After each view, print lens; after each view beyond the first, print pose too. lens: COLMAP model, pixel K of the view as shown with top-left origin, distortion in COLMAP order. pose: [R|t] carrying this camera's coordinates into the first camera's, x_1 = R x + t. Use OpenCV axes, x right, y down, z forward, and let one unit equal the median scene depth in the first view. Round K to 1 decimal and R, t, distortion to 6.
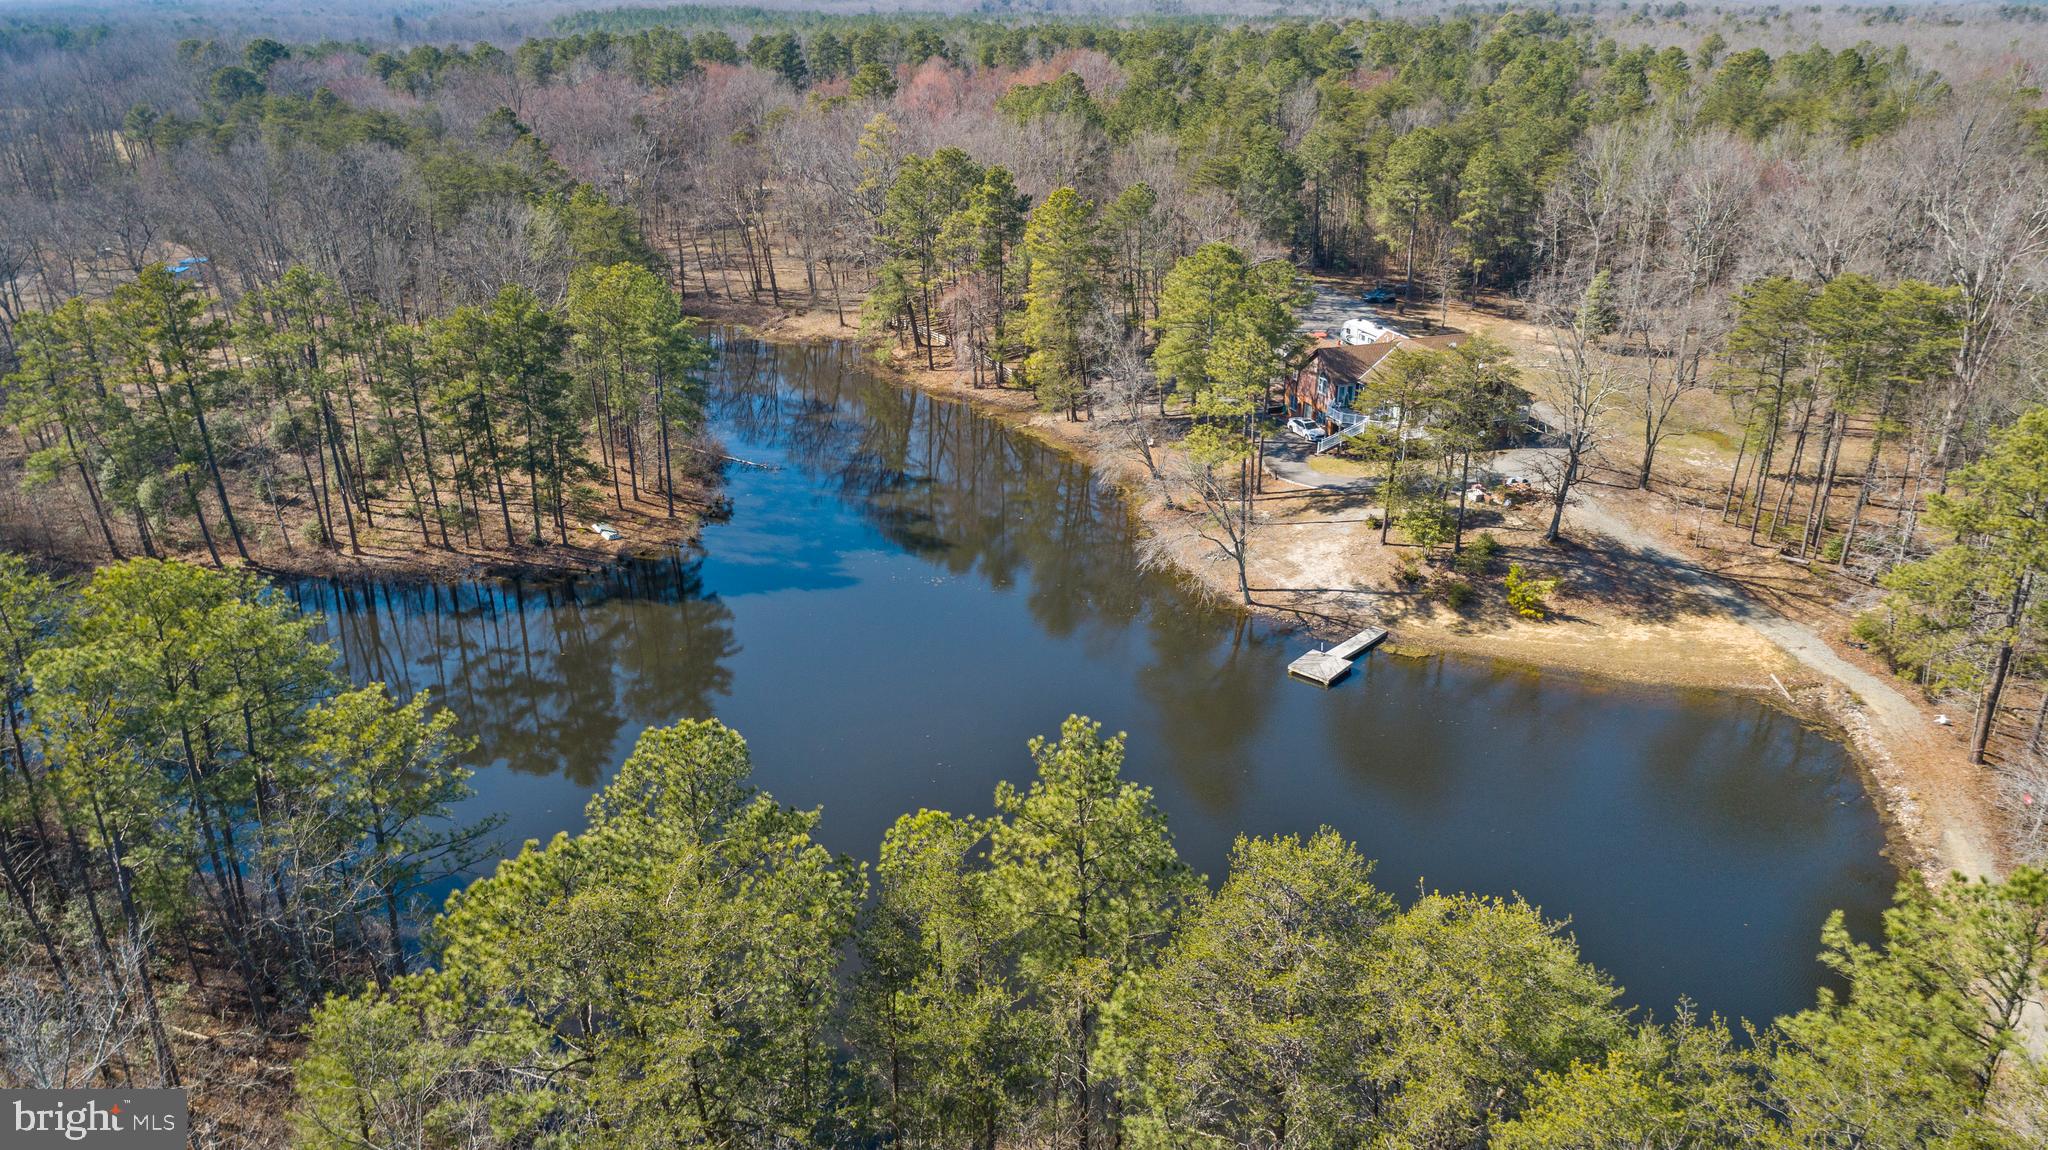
lens RADIAL K [[1412.4, 0, 1024.0], [0, 1412.4, 575.0], [0, 0, 1]] dist [-0.007459, 0.001694]
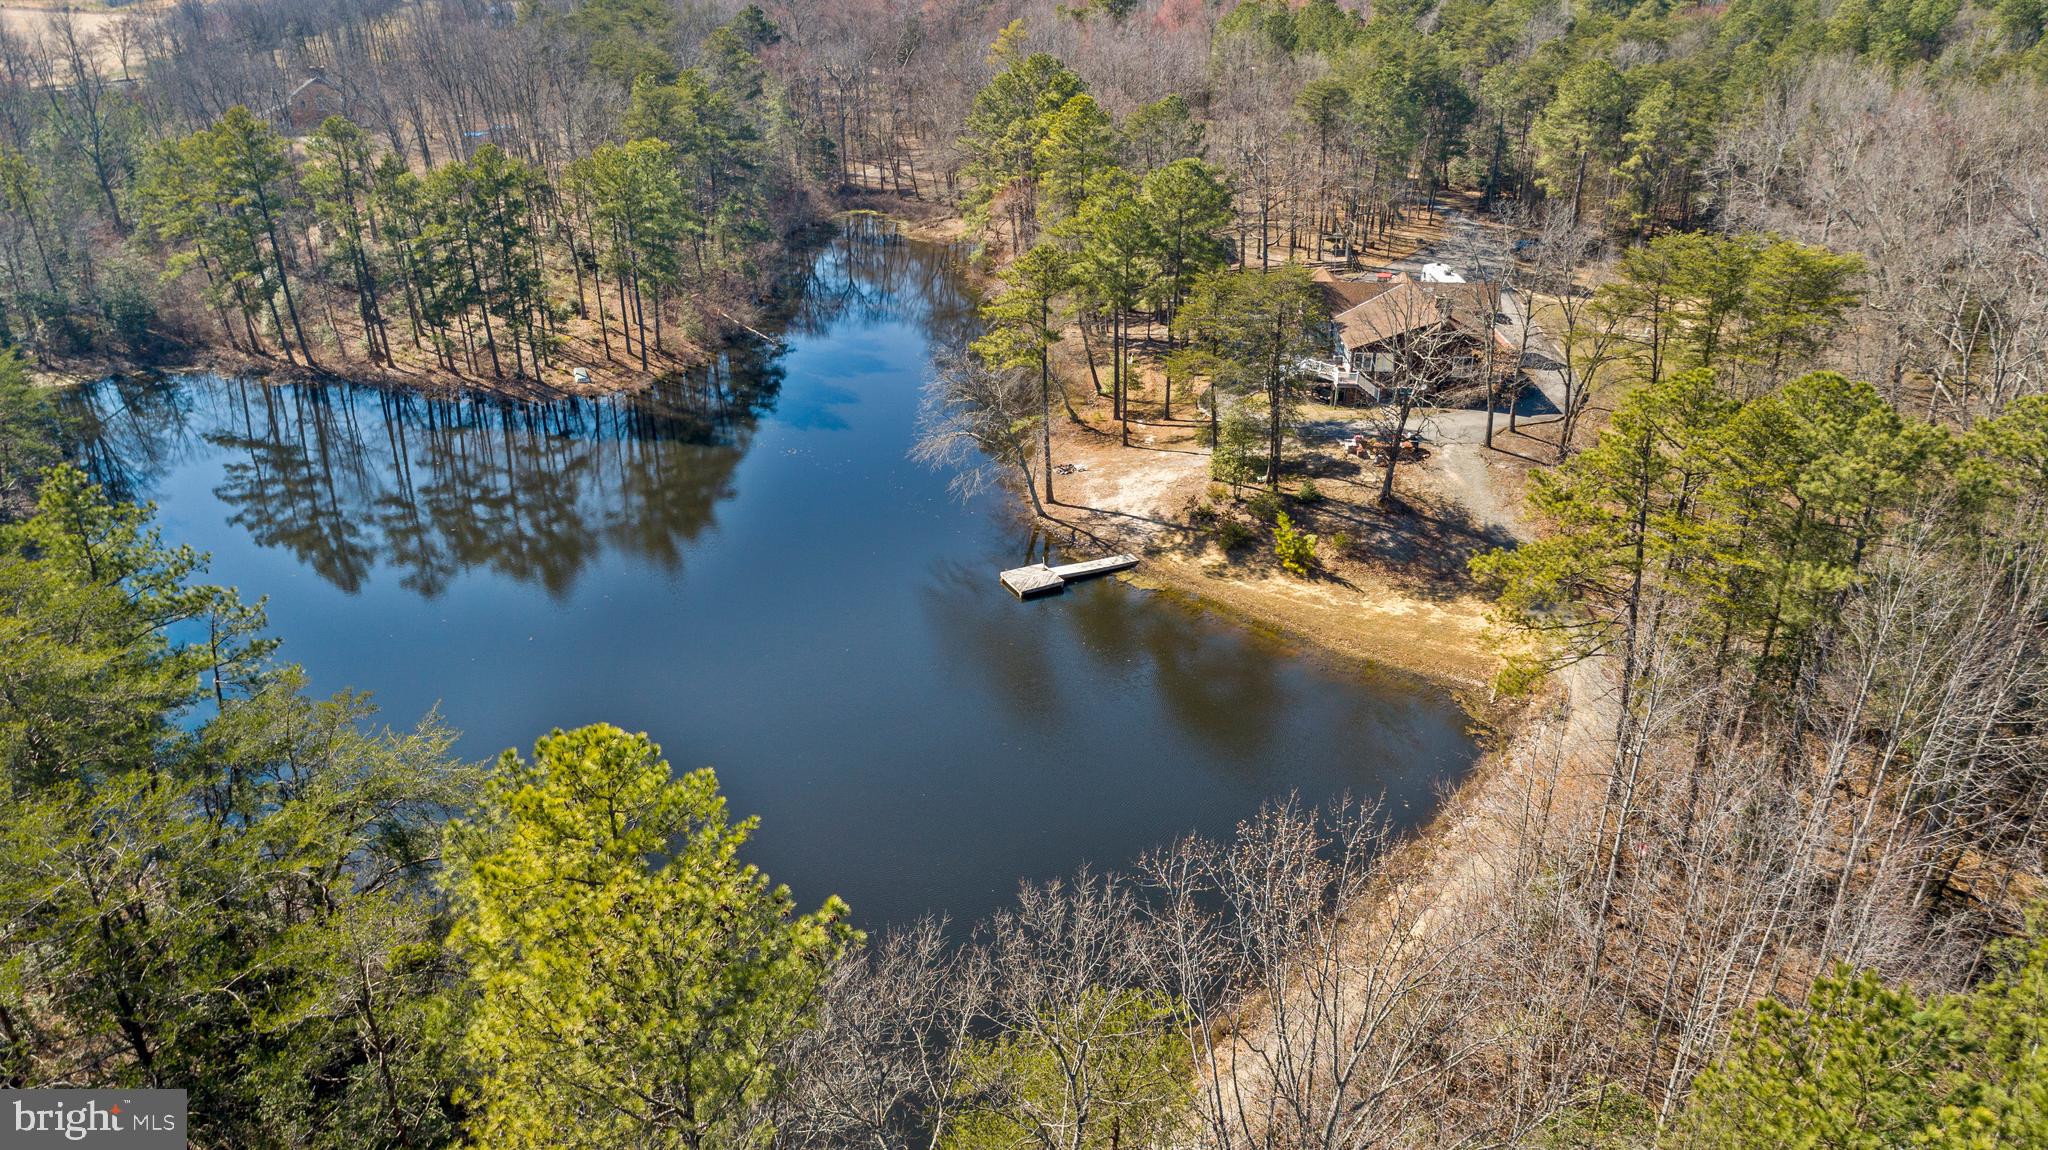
lens RADIAL K [[1412.4, 0, 1024.0], [0, 1412.4, 575.0], [0, 0, 1]] dist [-0.007459, 0.001694]
pose [[0.932231, 0.165149, -0.321980, 0.476297], [-0.149887, 0.986092, 0.071816, -0.007985], [0.329362, -0.018688, 0.944019, 0.052922]]
